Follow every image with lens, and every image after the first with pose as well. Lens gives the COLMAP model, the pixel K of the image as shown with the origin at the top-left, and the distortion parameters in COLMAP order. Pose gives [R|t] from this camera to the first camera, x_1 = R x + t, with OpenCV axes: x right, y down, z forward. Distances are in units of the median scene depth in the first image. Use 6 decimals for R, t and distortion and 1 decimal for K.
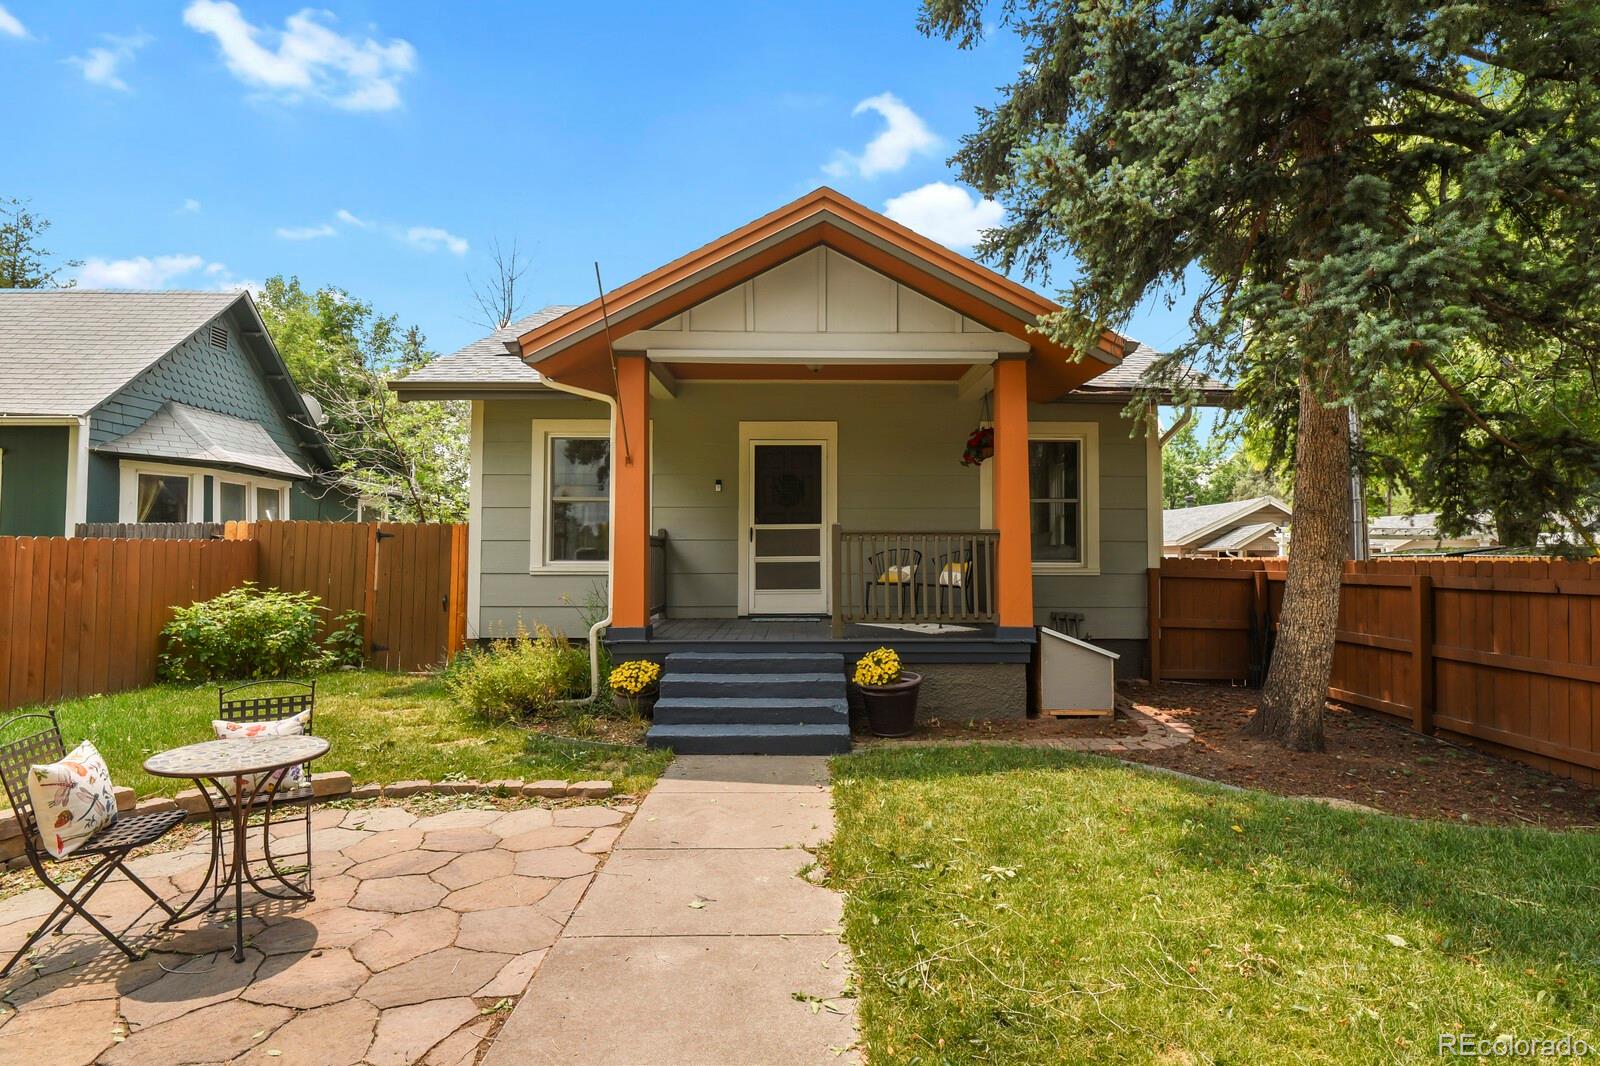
lens RADIAL K [[770.8, 0, 825.2], [0, 770.8, 535.8], [0, 0, 1]] dist [-0.005306, -0.005218]
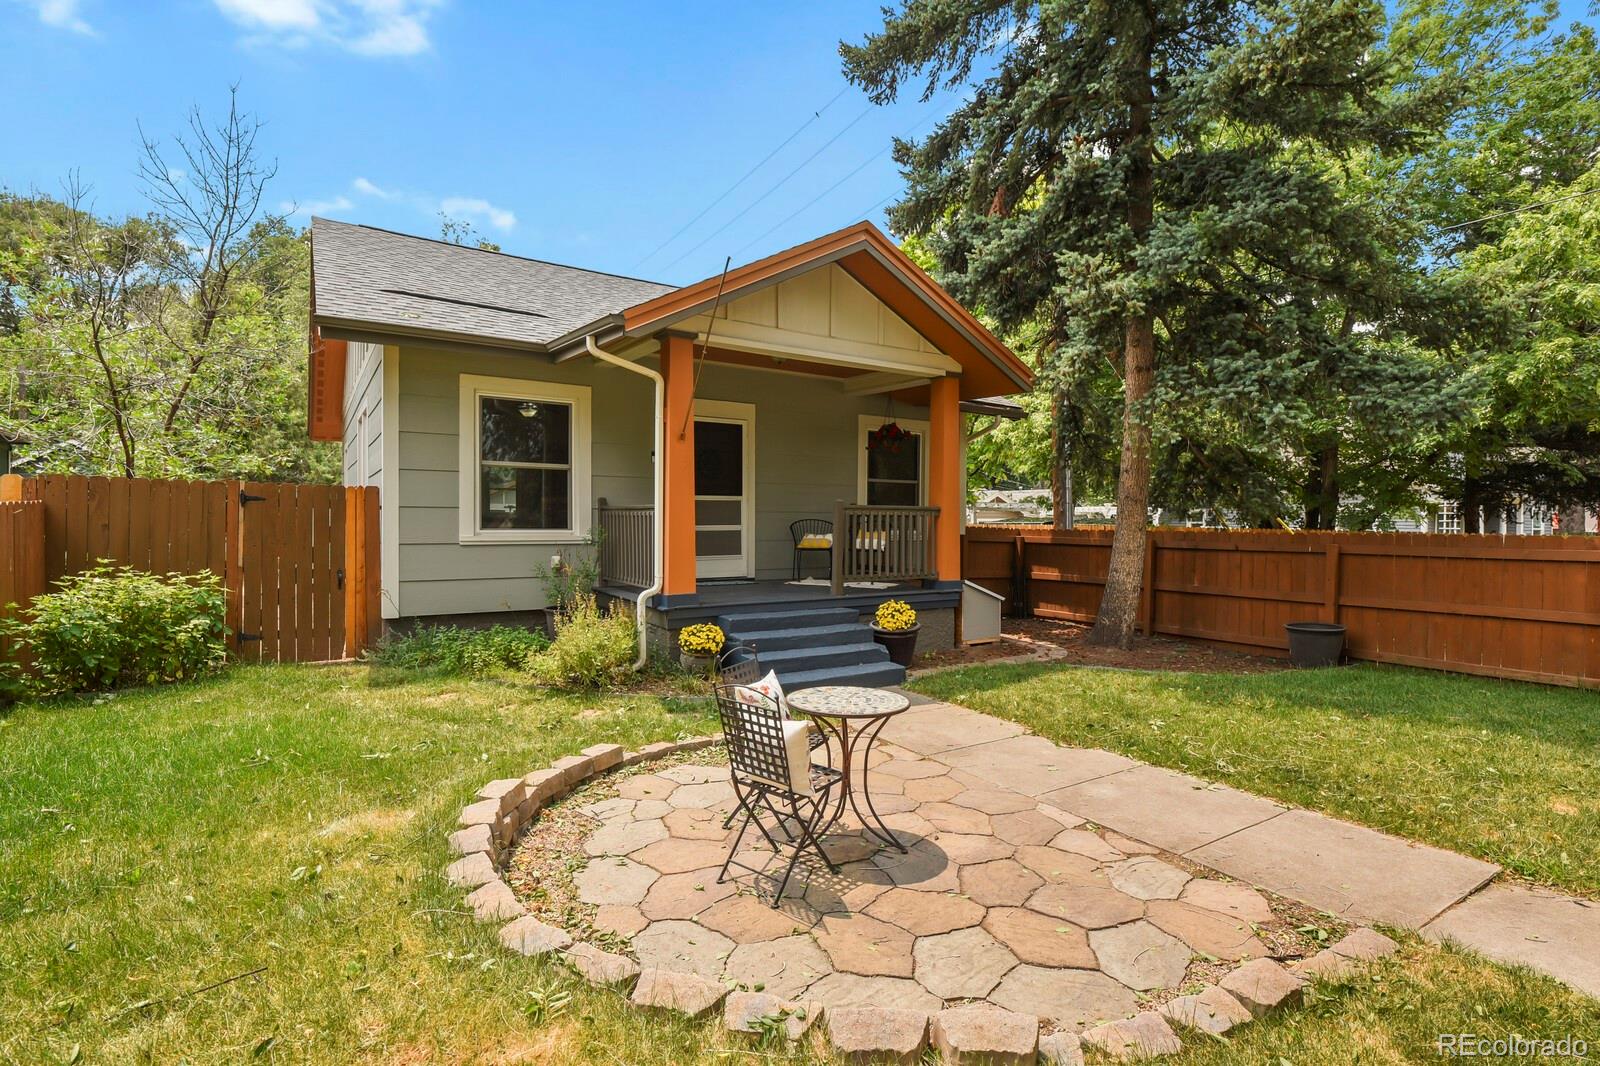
lens RADIAL K [[770.8, 0, 817.4], [0, 770.8, 534.3], [0, 0, 1]] dist [-0.005306, -0.005218]
pose [[0.846009, -0.004341, 0.533150, -0.577335], [-0.021737, 0.998855, 0.042627, -0.011819], [-0.532725, -0.047652, 0.844946, 0.001934]]
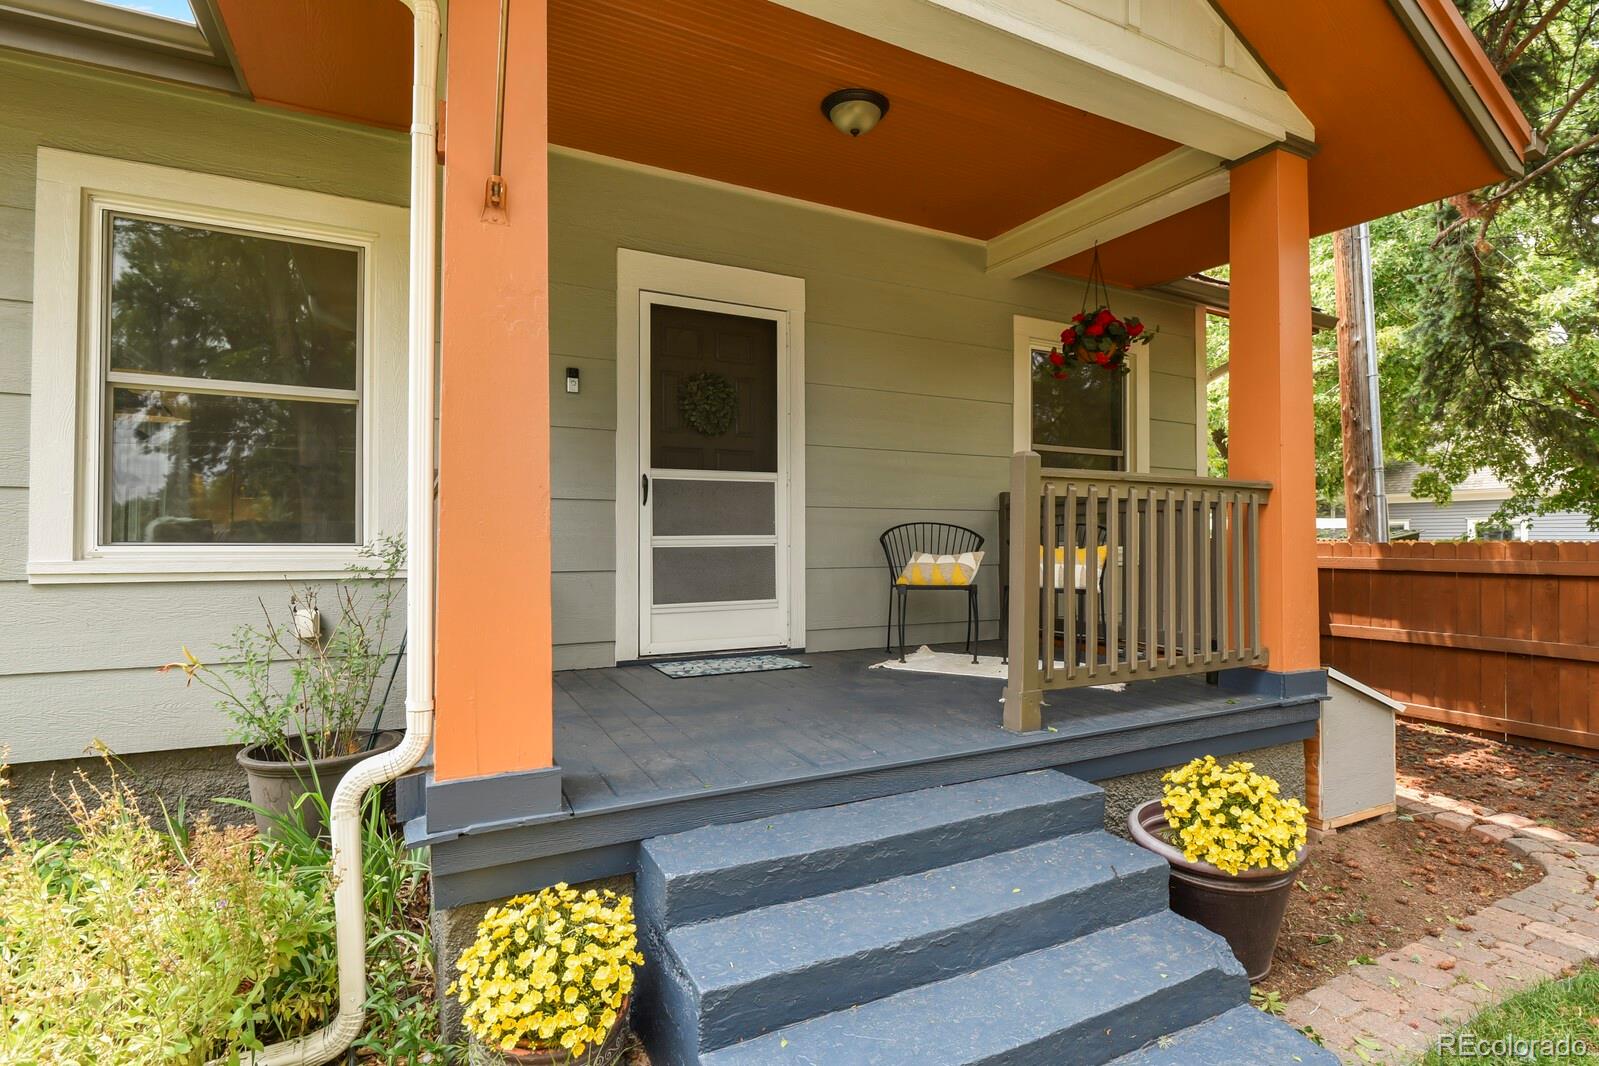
lens RADIAL K [[770.3, 0, 807.1], [0, 770.3, 536.5], [0, 0, 1]] dist [-0.005306, -0.005218]
pose [[0.902758, 0.003055, 0.430138, -0.238223], [-0.012612, 0.999733, 0.019368, 0.019327], [-0.429964, -0.022910, 0.902556, 0.599363]]
